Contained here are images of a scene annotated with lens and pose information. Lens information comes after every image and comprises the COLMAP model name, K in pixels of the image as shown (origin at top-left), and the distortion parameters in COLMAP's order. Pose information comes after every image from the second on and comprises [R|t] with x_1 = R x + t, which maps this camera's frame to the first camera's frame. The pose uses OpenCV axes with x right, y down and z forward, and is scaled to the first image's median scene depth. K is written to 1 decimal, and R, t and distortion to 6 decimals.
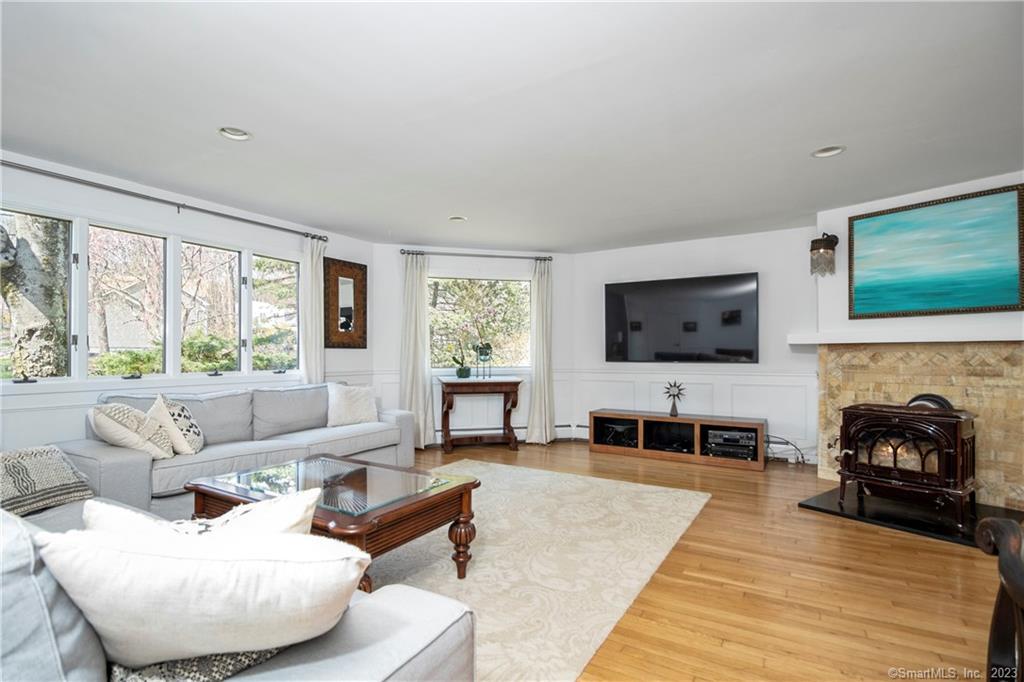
lens RADIAL K [[480.4, 0, 508.6], [0, 480.4, 351.0], [0, 0, 1]] dist [-0.009468, -0.002288]
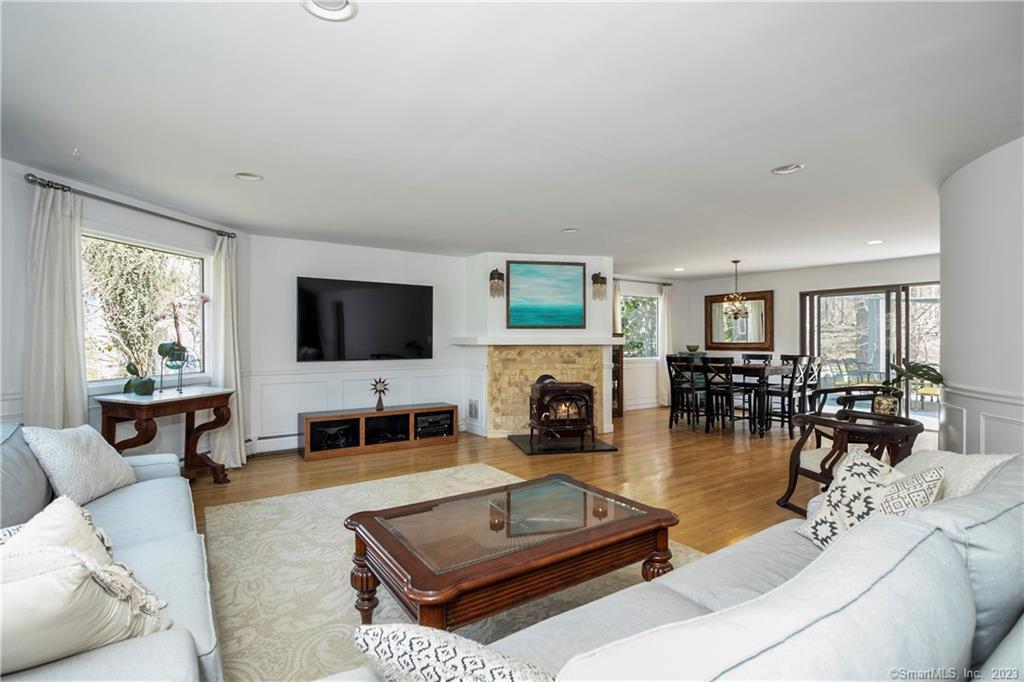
lens RADIAL K [[480.4, 0, 512.6], [0, 480.4, 340.5], [0, 0, 1]] dist [-0.009468, -0.002288]
pose [[0.414656, 0.001019, 0.909978, -0.632605], [-0.003897, 0.999992, 0.000656, -0.028419], [-0.909970, -0.003818, 0.414657, 0.342029]]
